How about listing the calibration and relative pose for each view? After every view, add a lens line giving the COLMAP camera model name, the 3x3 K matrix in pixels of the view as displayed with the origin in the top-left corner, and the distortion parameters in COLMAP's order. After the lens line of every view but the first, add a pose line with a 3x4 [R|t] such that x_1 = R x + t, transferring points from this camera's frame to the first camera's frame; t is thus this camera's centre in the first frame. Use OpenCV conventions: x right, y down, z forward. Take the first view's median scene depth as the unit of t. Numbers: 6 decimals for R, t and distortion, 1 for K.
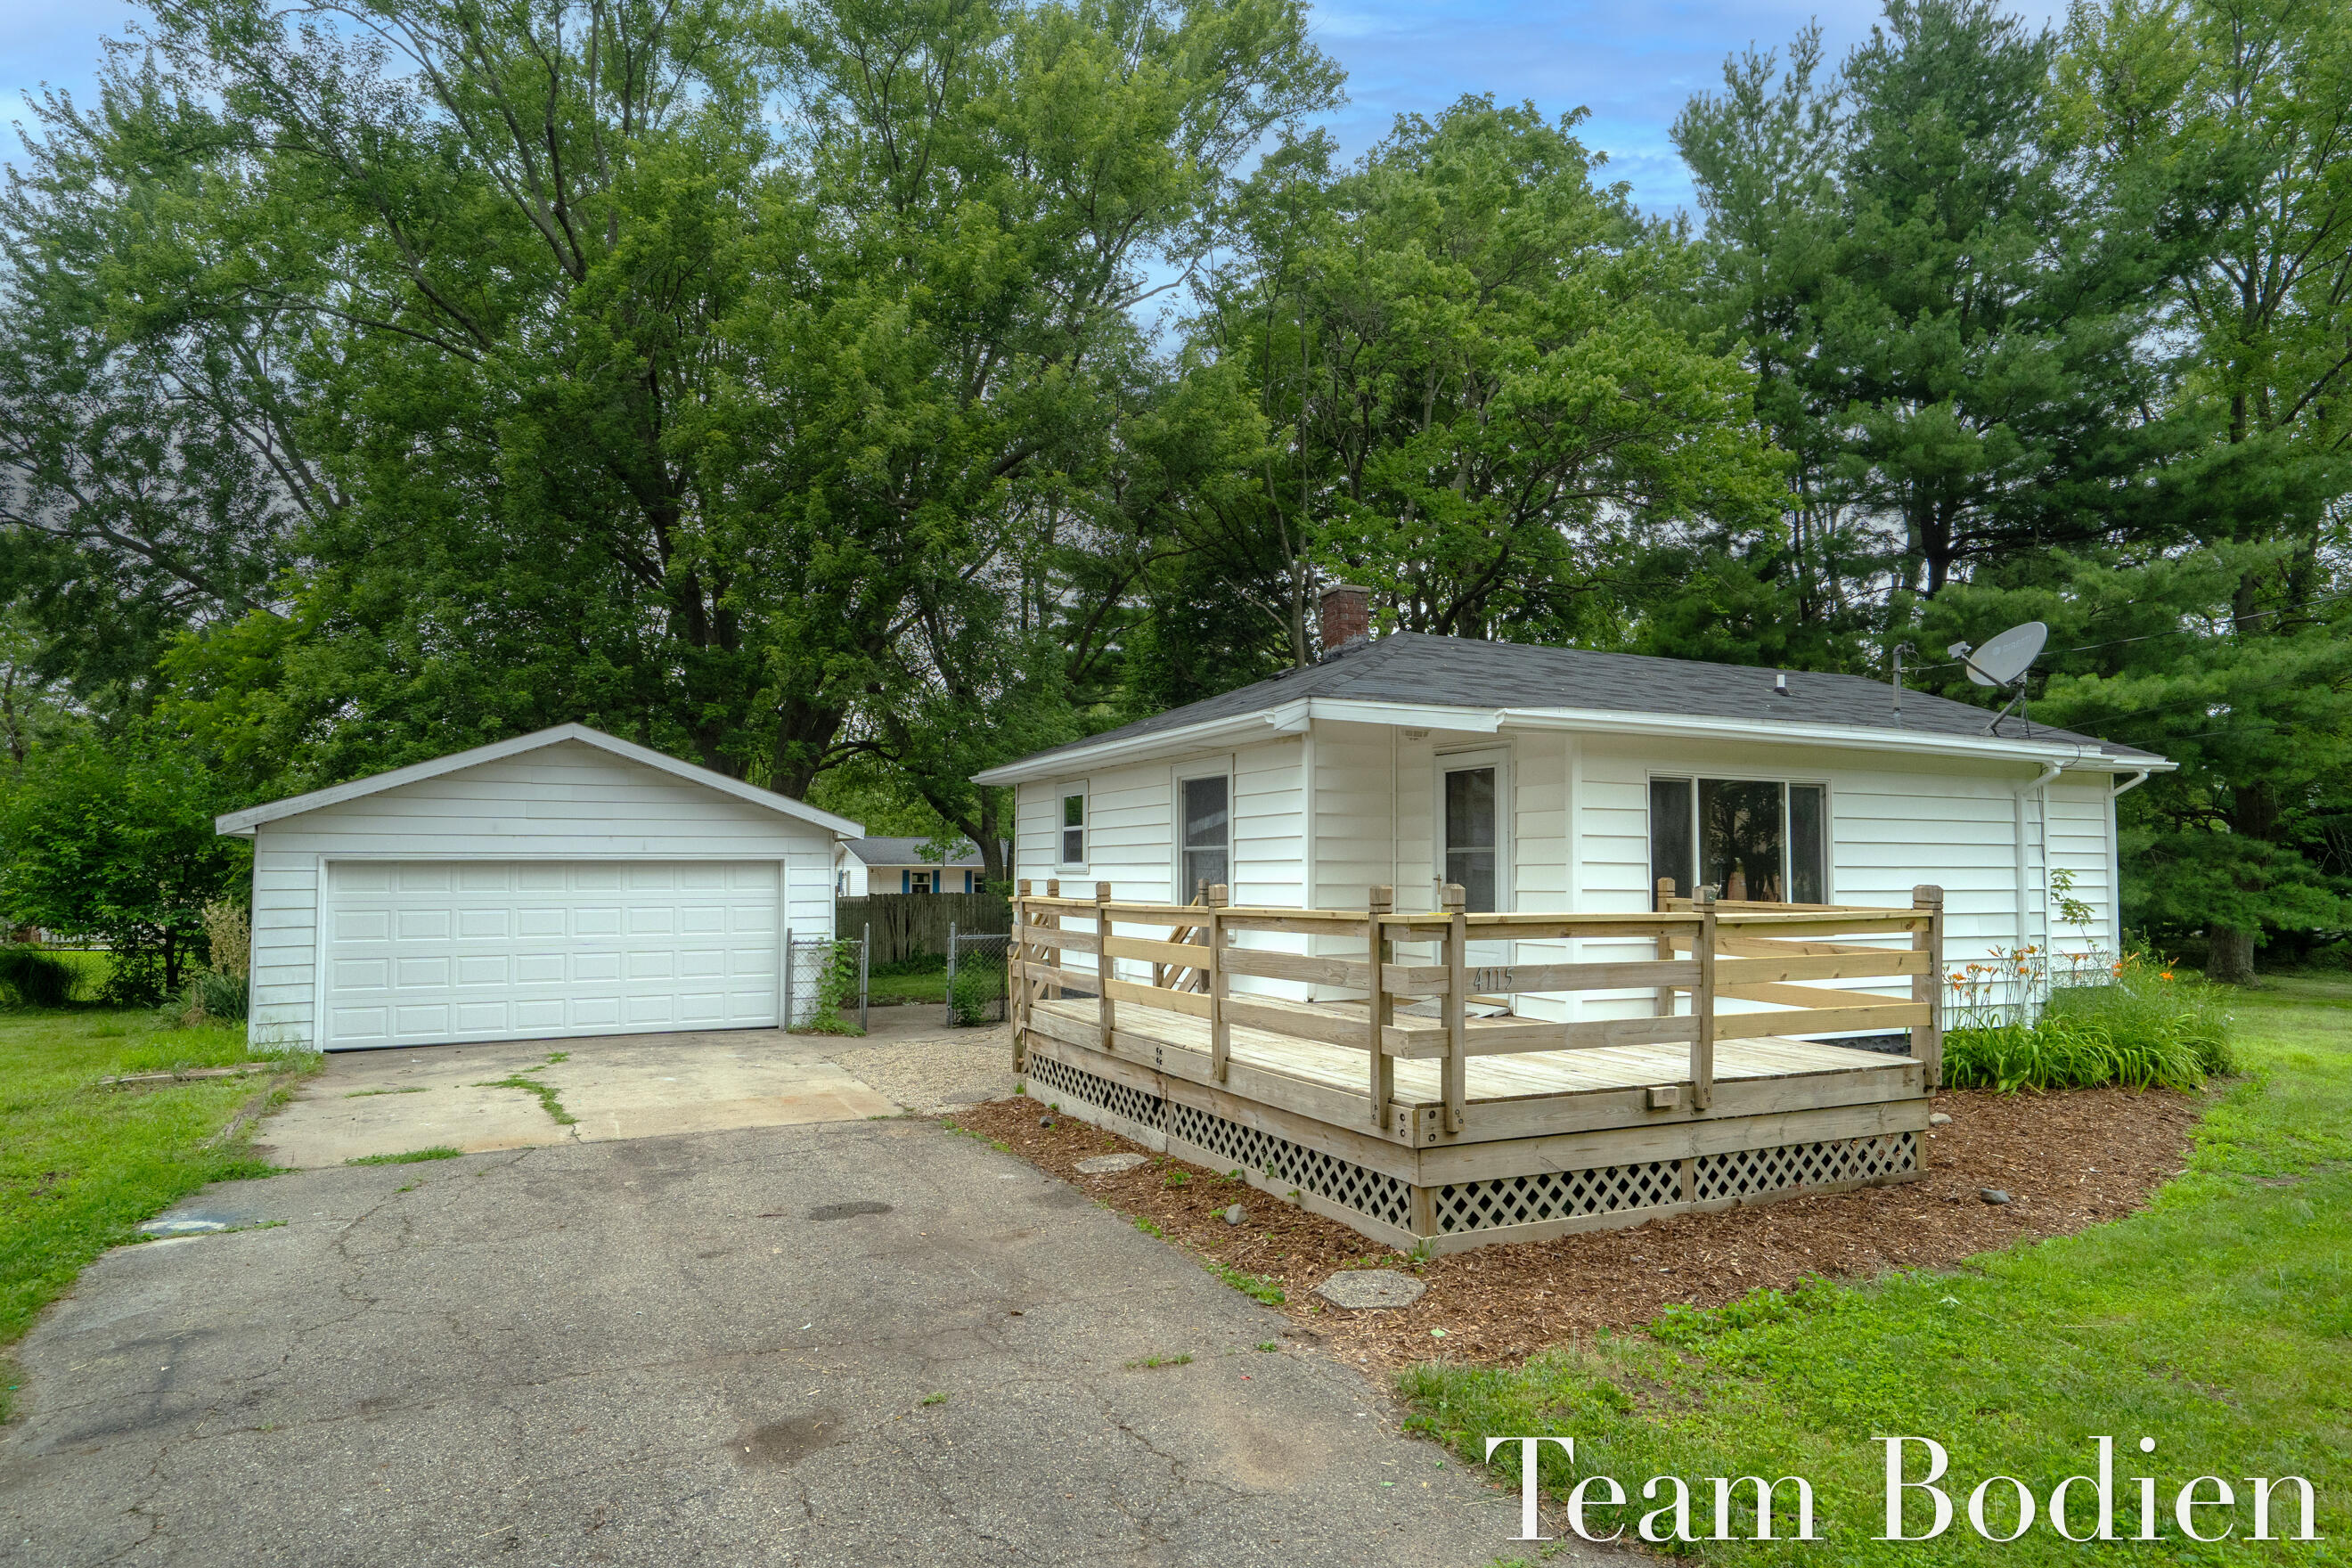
lens RADIAL K [[1330.5, 0, 1176.6], [0, 1330.5, 825.4], [0, 0, 1]] dist [0.003055, -0.001718]
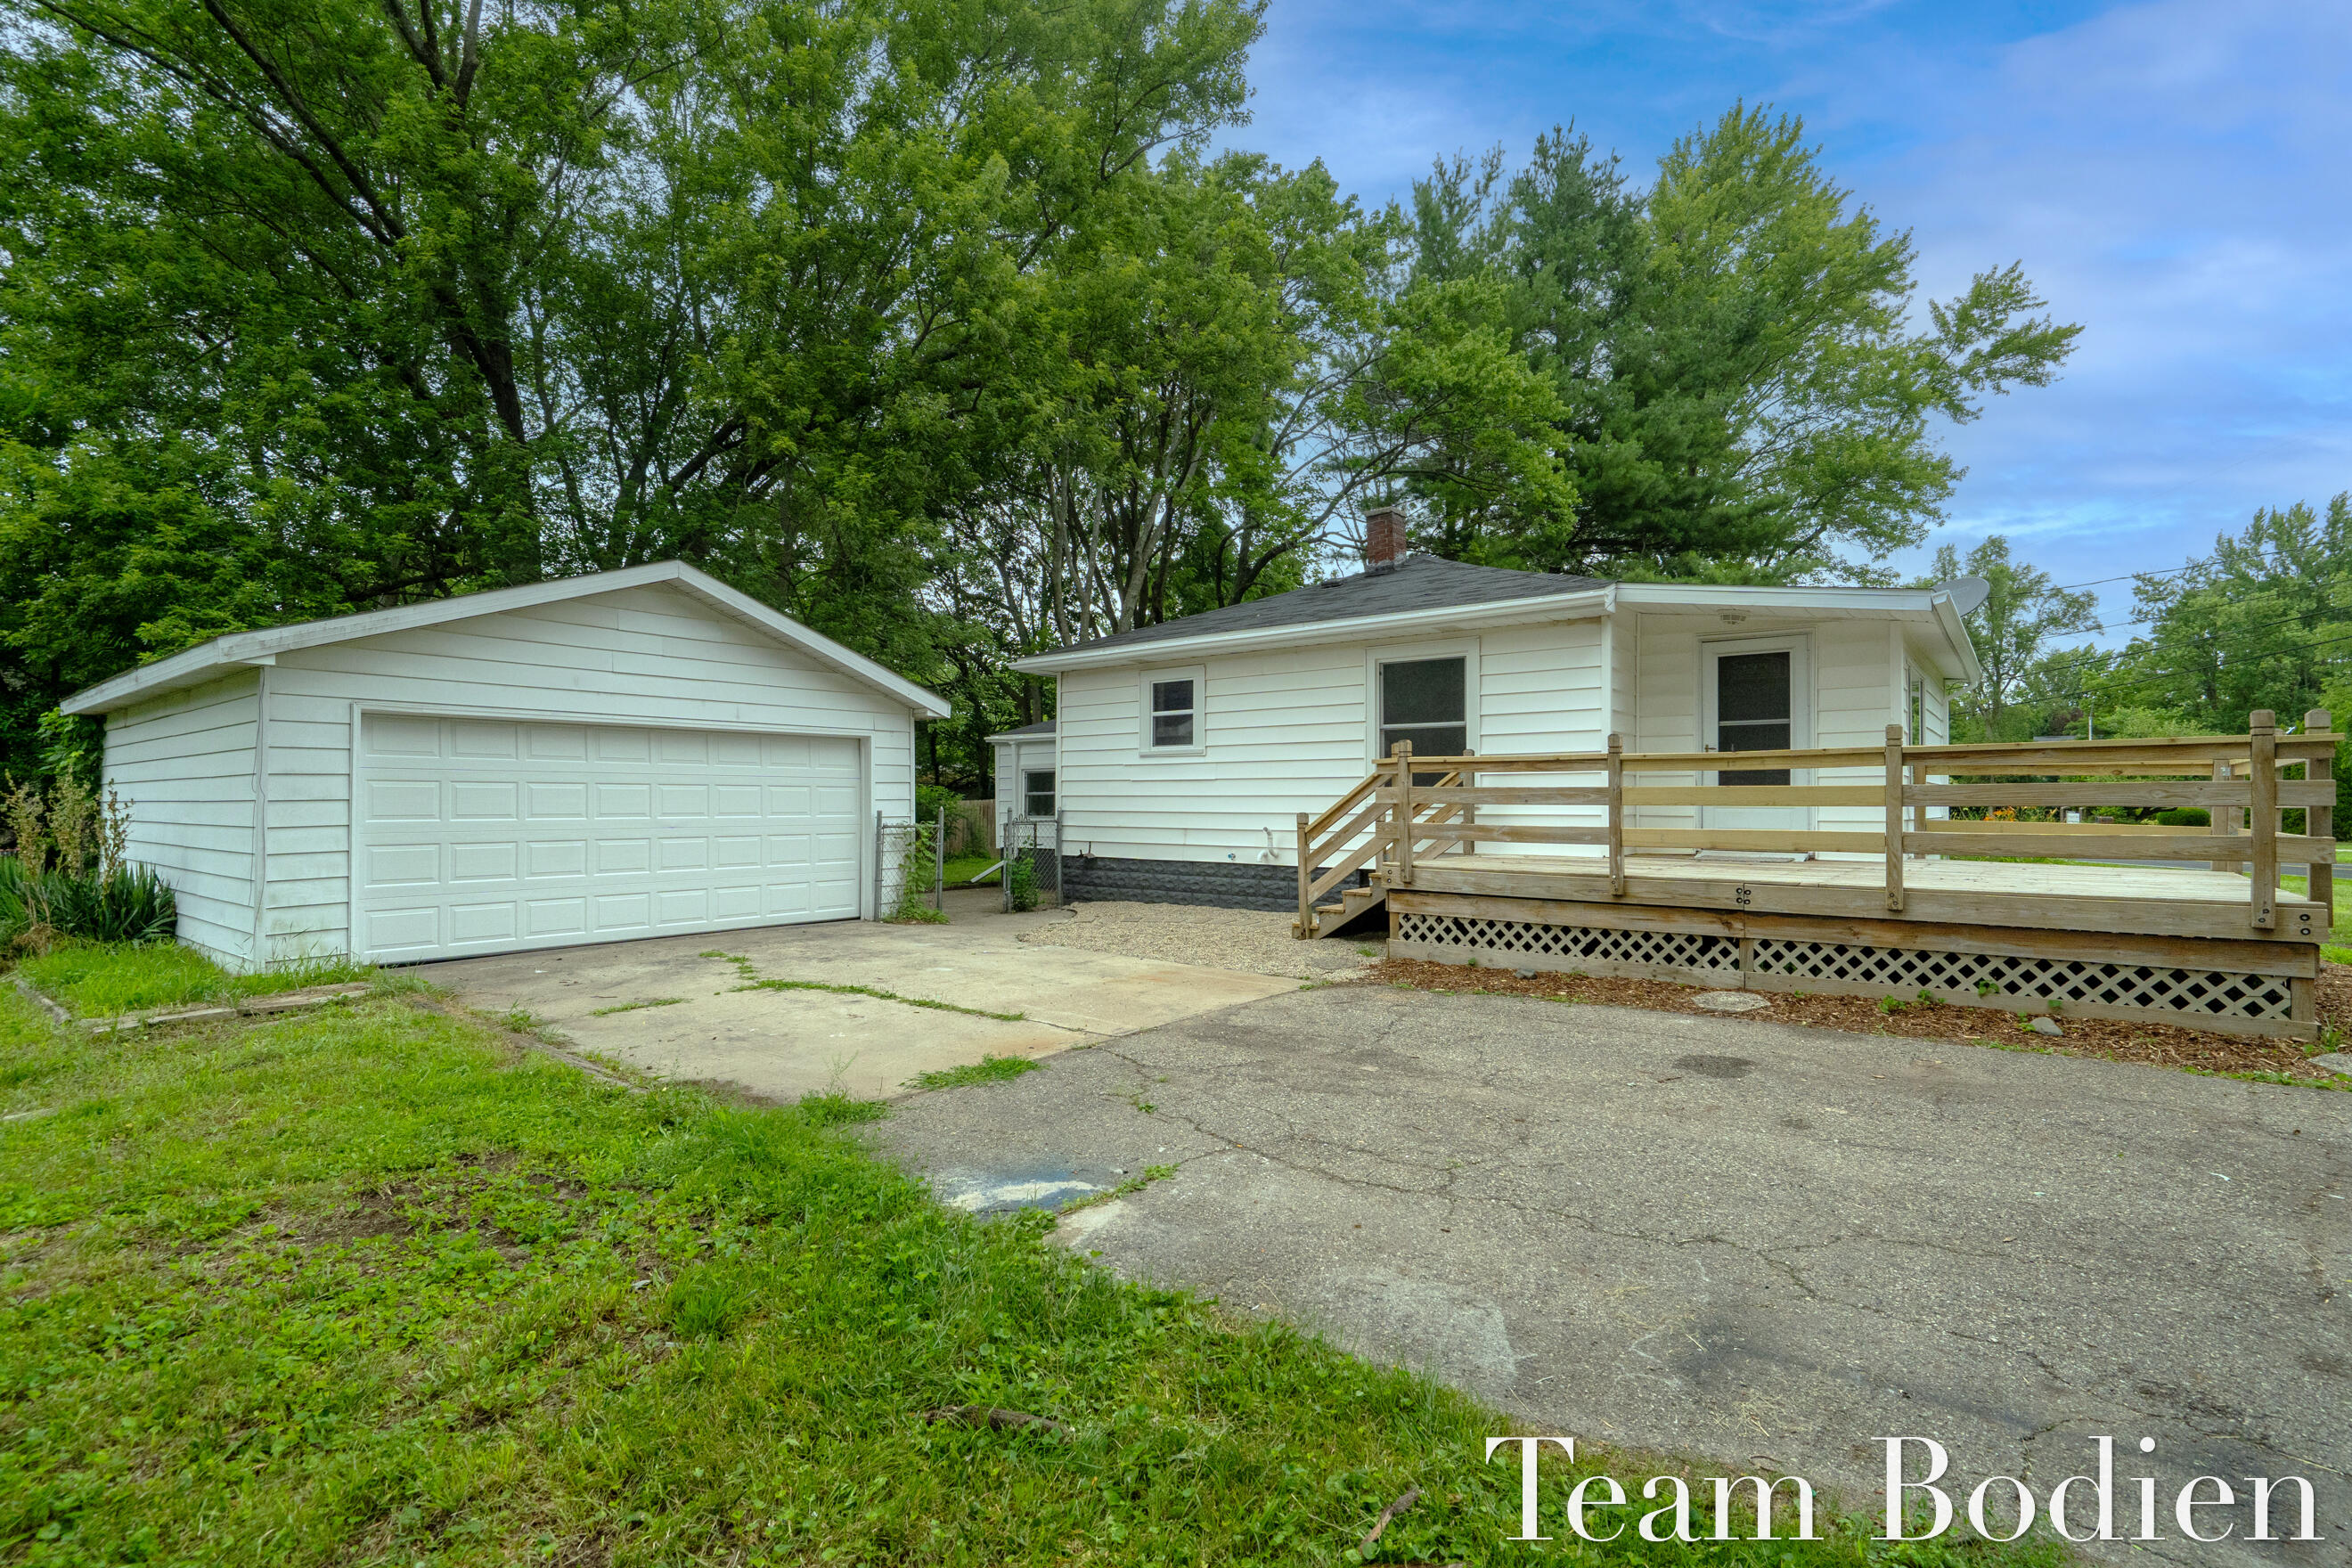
lens RADIAL K [[1077.3, 0, 1183.8], [0, 1077.3, 775.8], [0, 0, 1]] dist [-0.005314, 0.002887]
pose [[0.905801, 0.011632, 0.423544, -0.643794], [-0.016558, 0.999831, 0.007951, 0.067446], [-0.423380, -0.014215, 0.905841, 0.359672]]
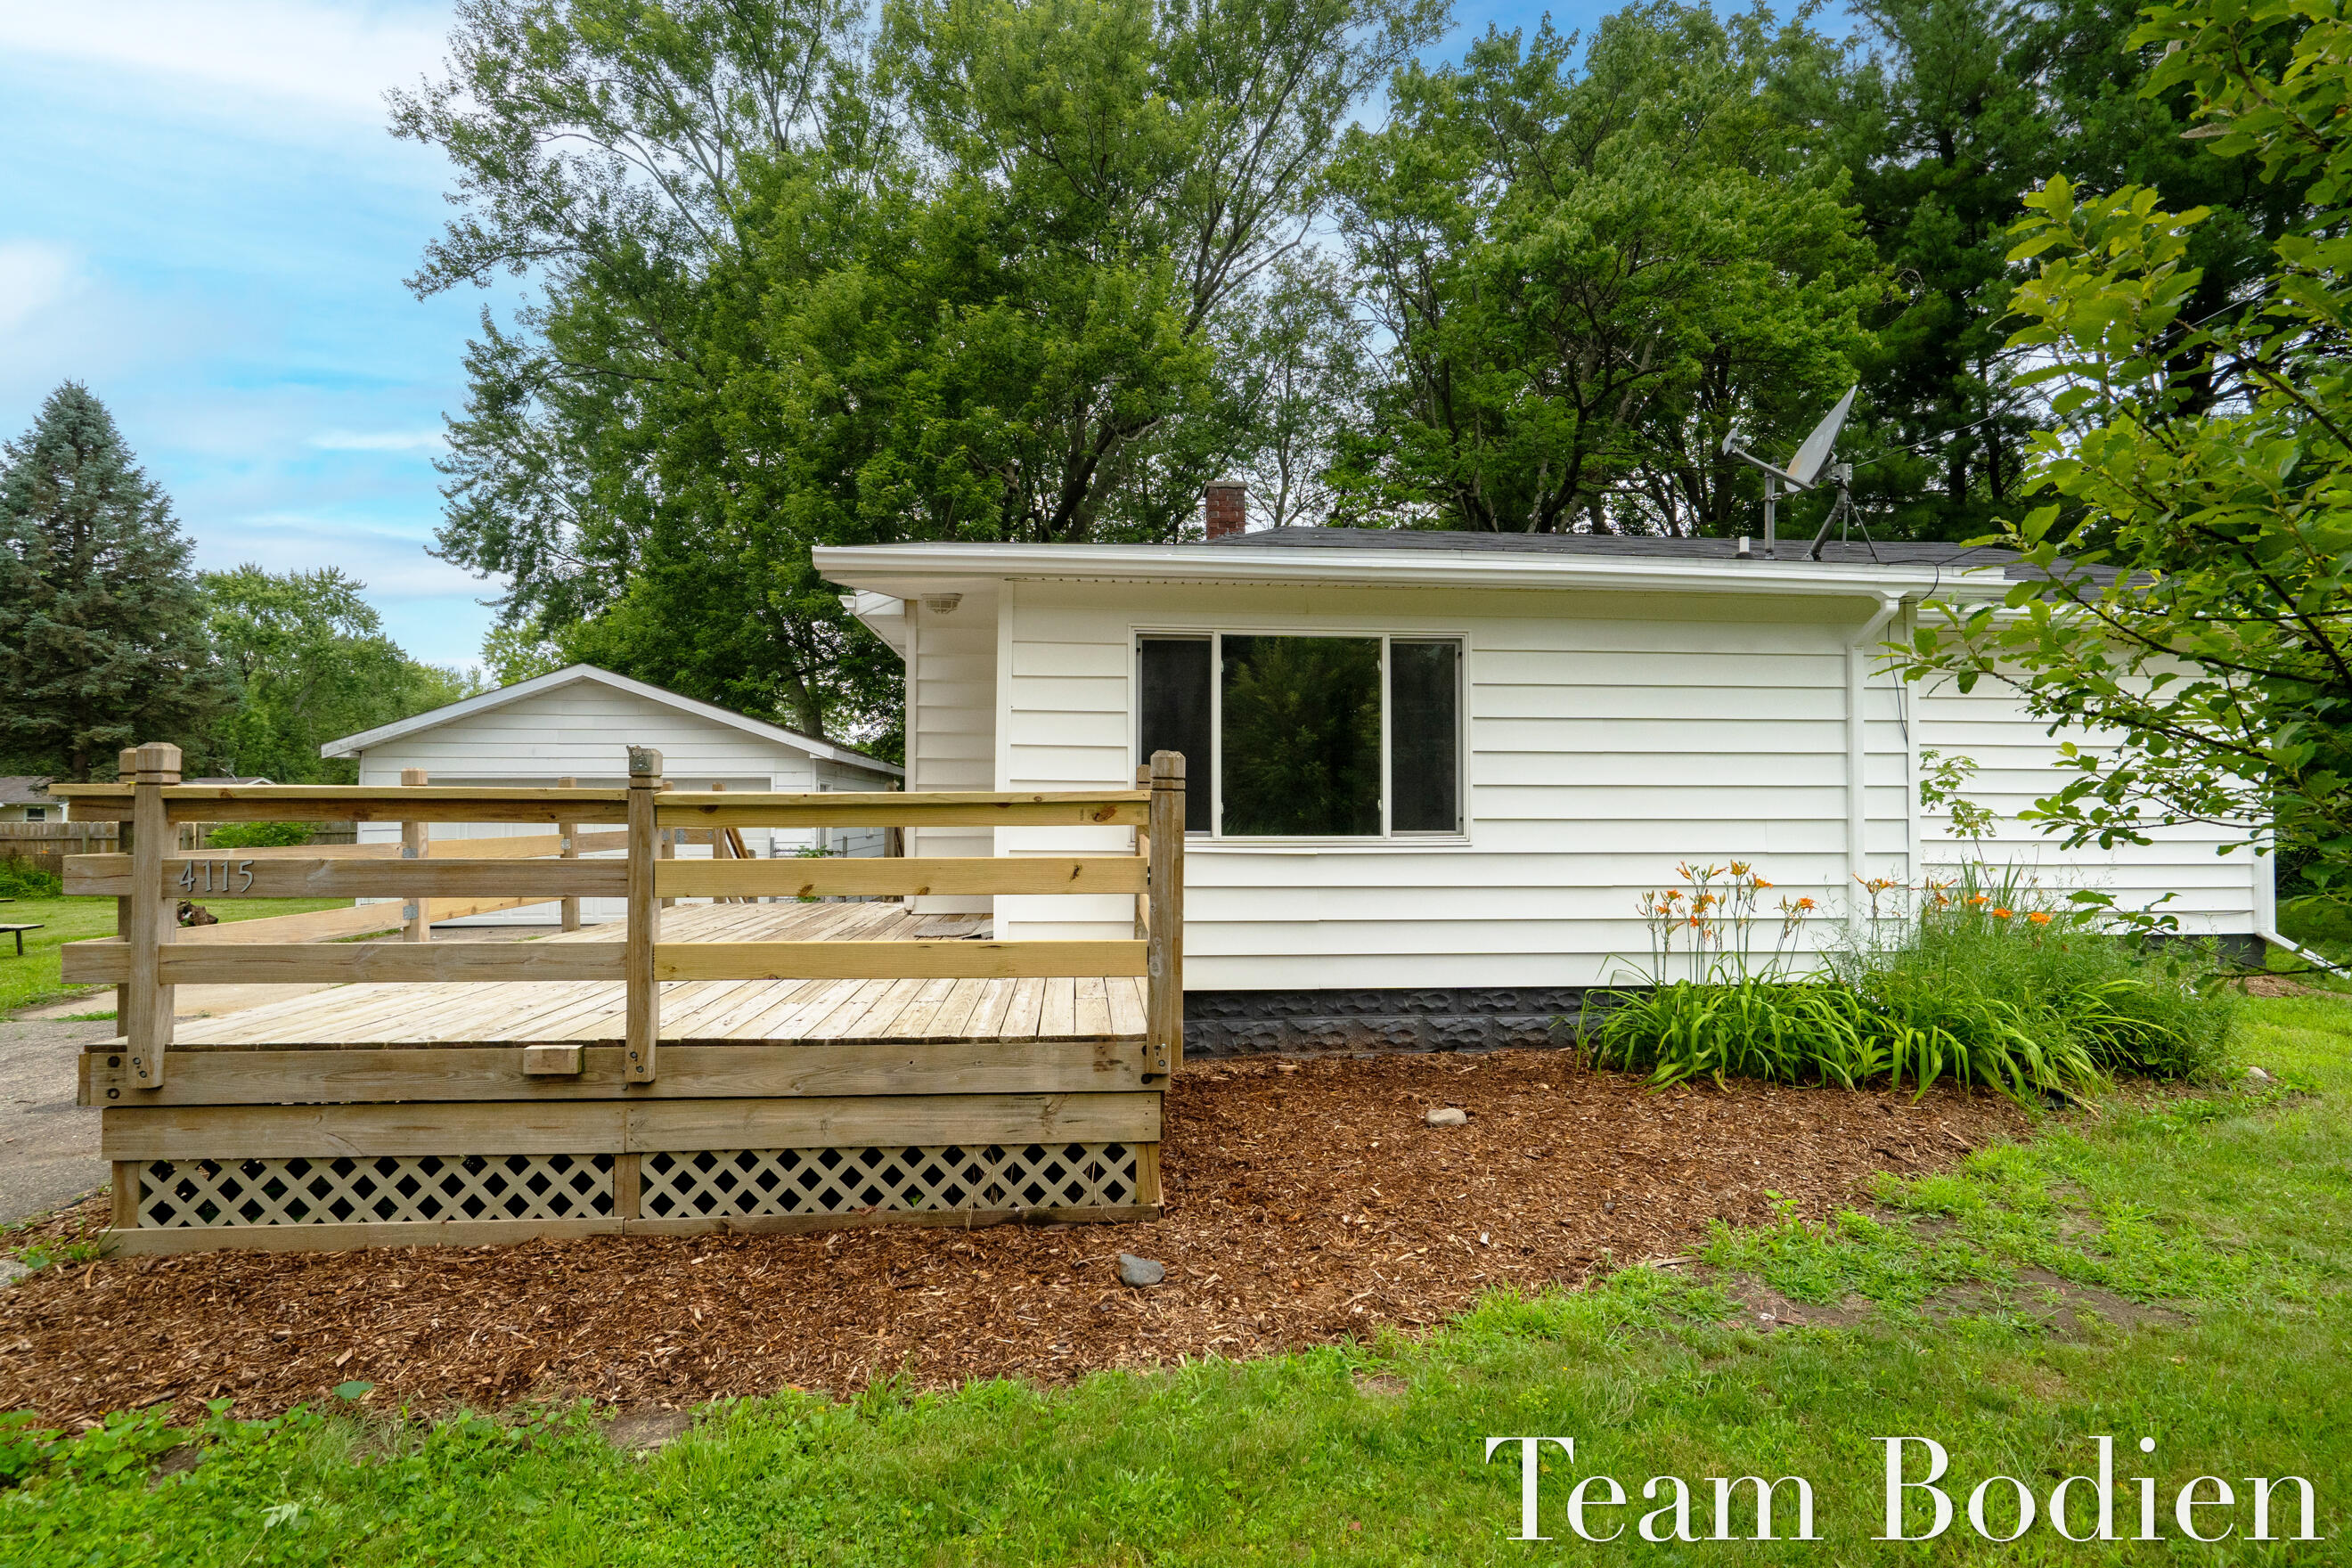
lens RADIAL K [[1077.3, 0, 1178.1], [0, 1077.3, 788.1], [0, 0, 1]] dist [-0.005314, 0.002887]
pose [[0.934545, -0.007305, -0.355770, 0.563533], [0.012559, 0.999843, 0.012462, 0.042070], [0.355624, -0.016115, 0.934490, 0.399668]]
